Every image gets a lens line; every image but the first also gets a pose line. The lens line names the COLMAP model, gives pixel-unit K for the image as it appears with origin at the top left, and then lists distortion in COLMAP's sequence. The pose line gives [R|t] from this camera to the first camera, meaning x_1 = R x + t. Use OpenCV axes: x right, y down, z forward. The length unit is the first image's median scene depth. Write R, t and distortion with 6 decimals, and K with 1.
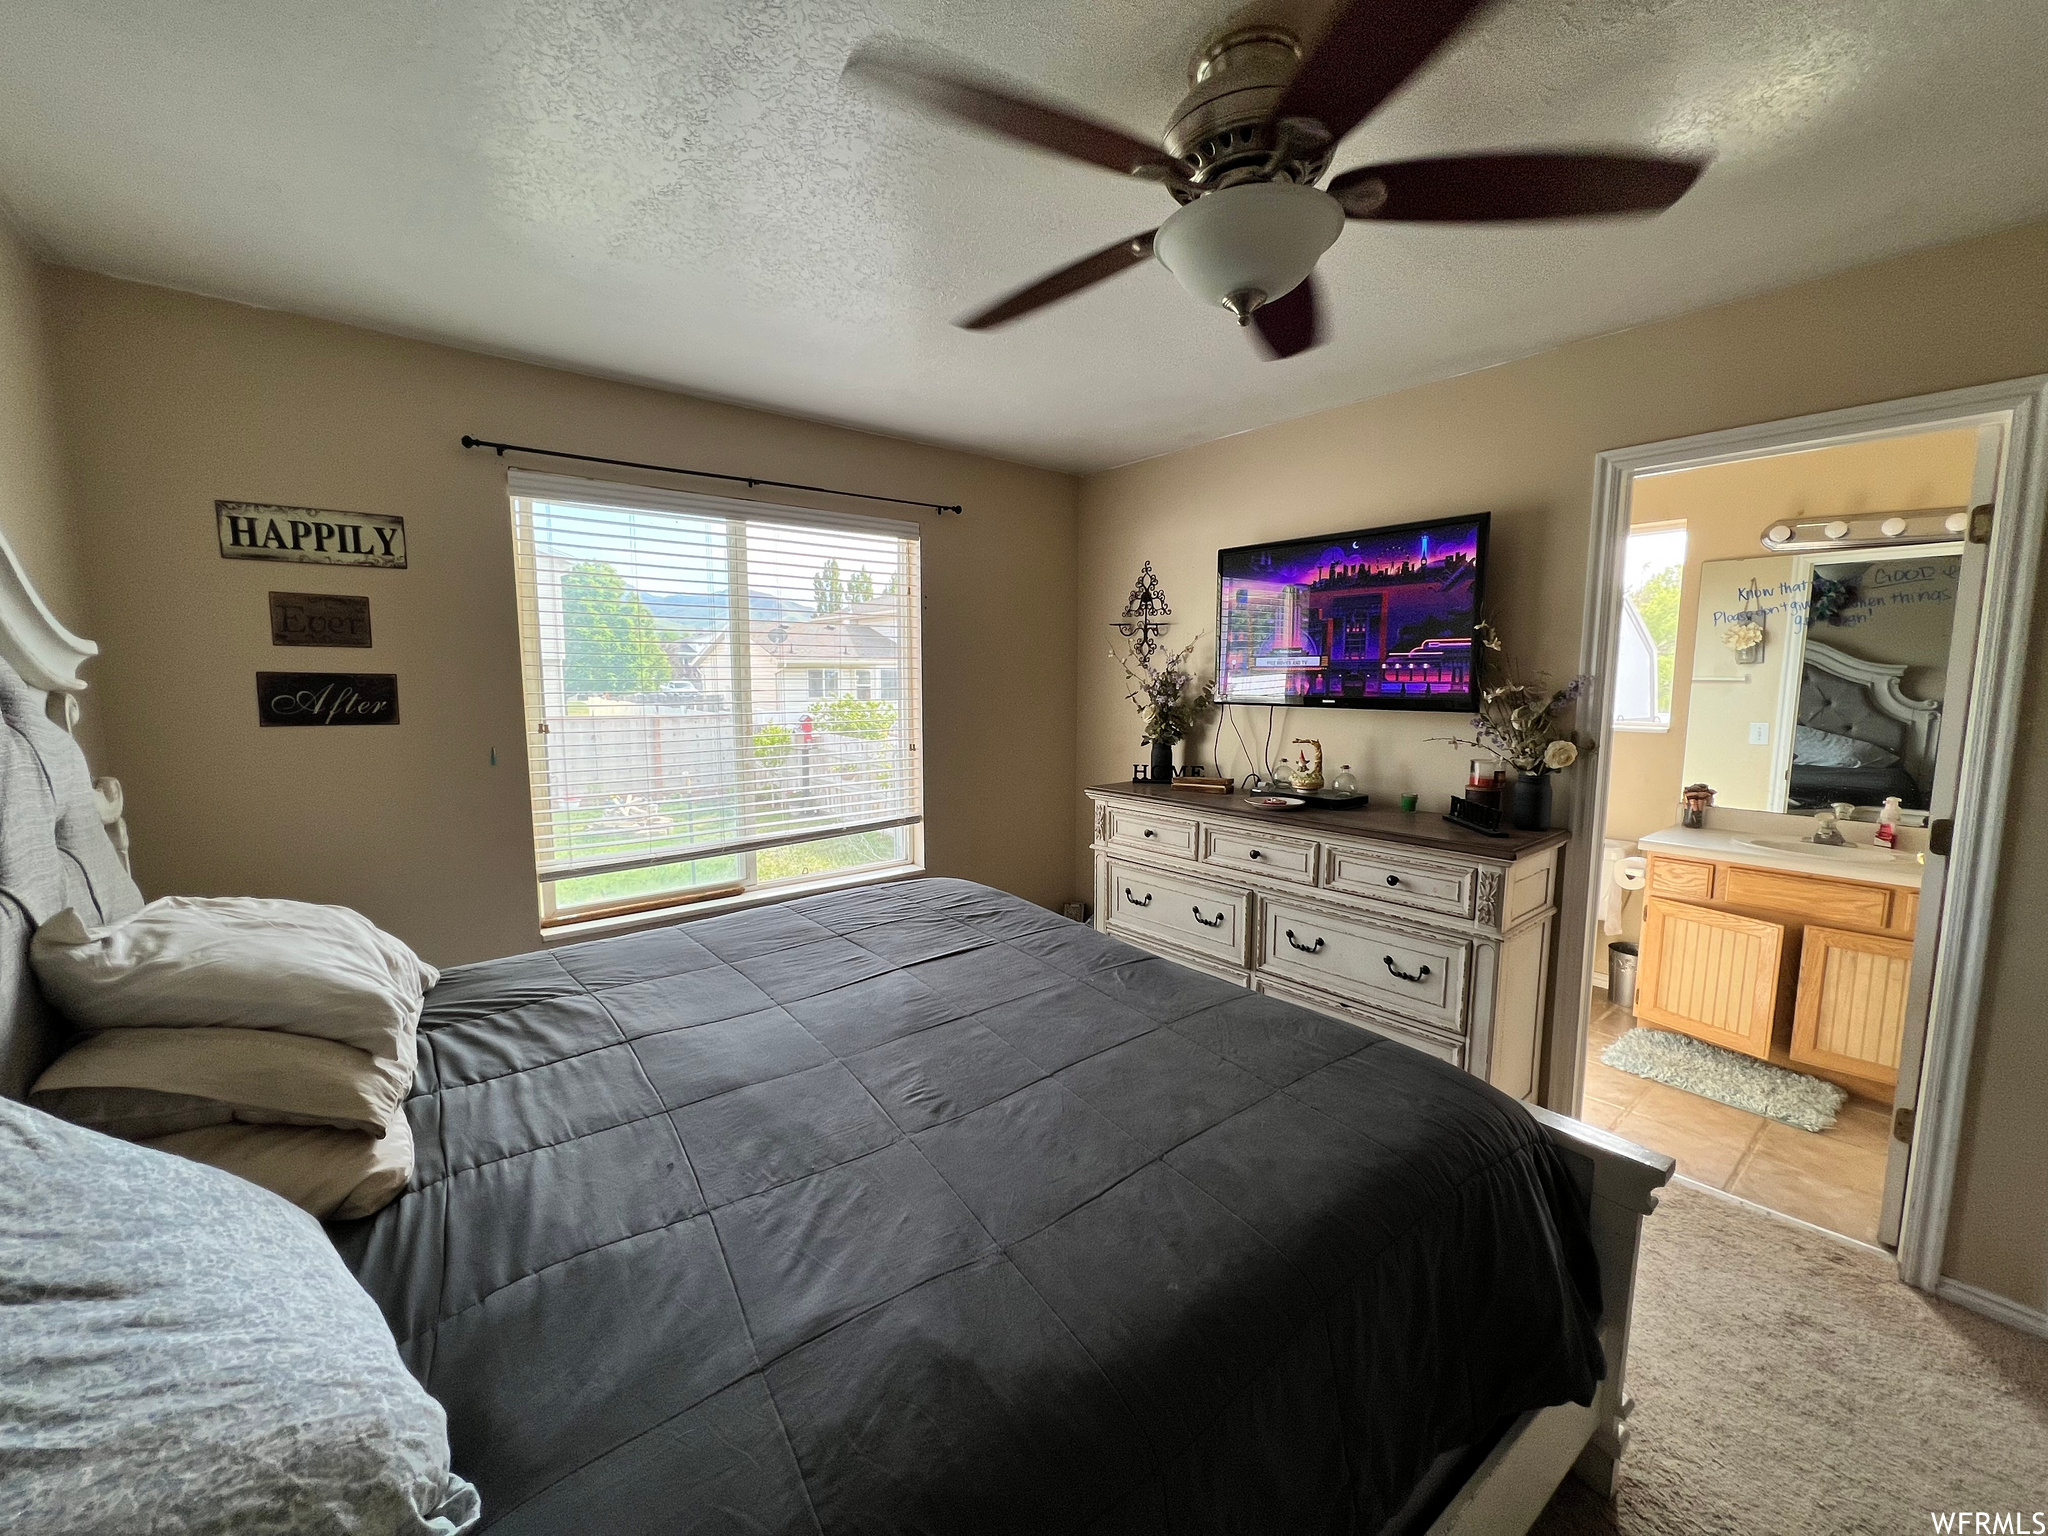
lens RADIAL K [[818.1, 0, 1017.0], [0, 818.1, 779.4], [0, 0, 1]] dist [0.003585, 0.000046]
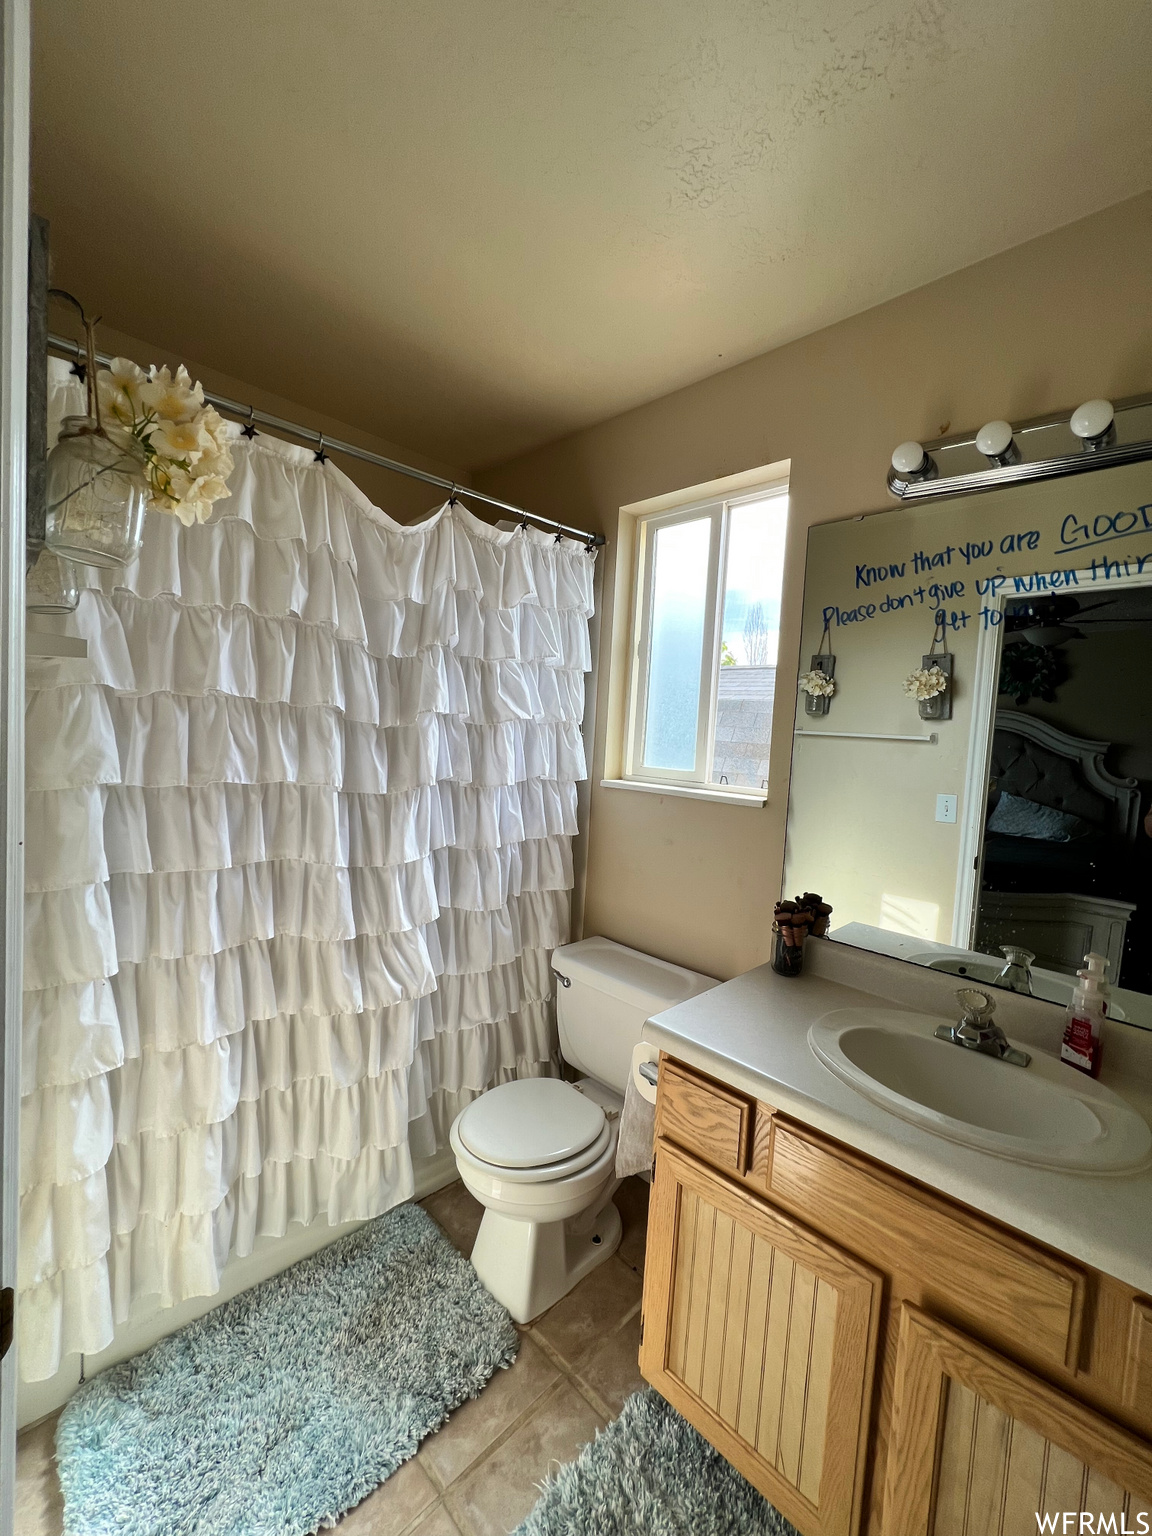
lens RADIAL K [[617.2, 0, 578.0], [0, 617.2, 774.0], [0, 0, 1]] dist [0.003755, -0.000249]
pose [[0.992183, 0.049078, 0.114732, 0.698819], [-0.042690, 0.997433, -0.057491, -0.057111], [-0.117259, 0.052143, 0.991731, 0.650805]]
